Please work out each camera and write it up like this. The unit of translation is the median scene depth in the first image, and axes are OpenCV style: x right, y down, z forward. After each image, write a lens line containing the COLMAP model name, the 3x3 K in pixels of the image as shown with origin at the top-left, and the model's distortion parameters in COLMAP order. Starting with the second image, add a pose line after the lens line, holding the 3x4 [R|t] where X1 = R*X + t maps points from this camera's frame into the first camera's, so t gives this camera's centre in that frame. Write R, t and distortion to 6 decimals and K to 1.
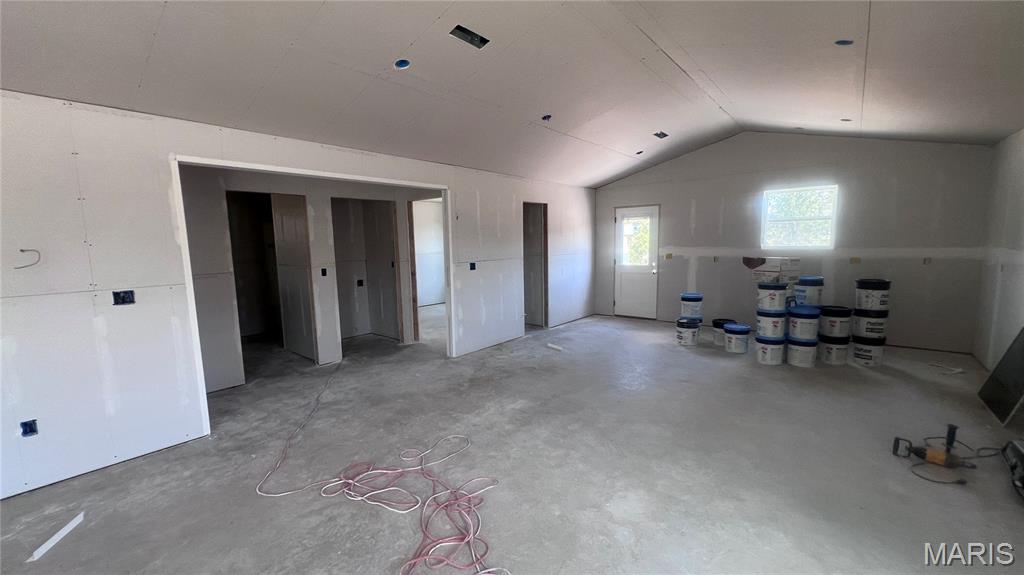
lens RADIAL K [[413.6, 0, 511.0], [0, 413.6, 288.8], [0, 0, 1]] dist [-0.000447, -0.000018]
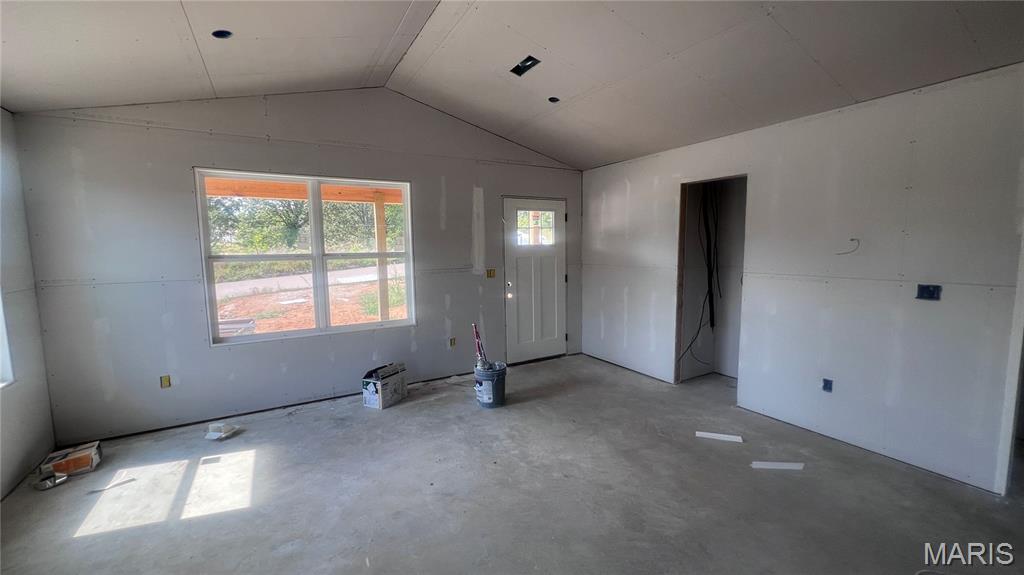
lens RADIAL K [[413.6, 0, 510.9], [0, 413.6, 288.3], [0, 0, 1]] dist [-0.000447, -0.000018]
pose [[-0.358005, 0.123548, -0.925510, 0.236229], [-0.086495, 0.982557, 0.164621, -0.057844], [0.929705, 0.138987, -0.341074, 0.457541]]
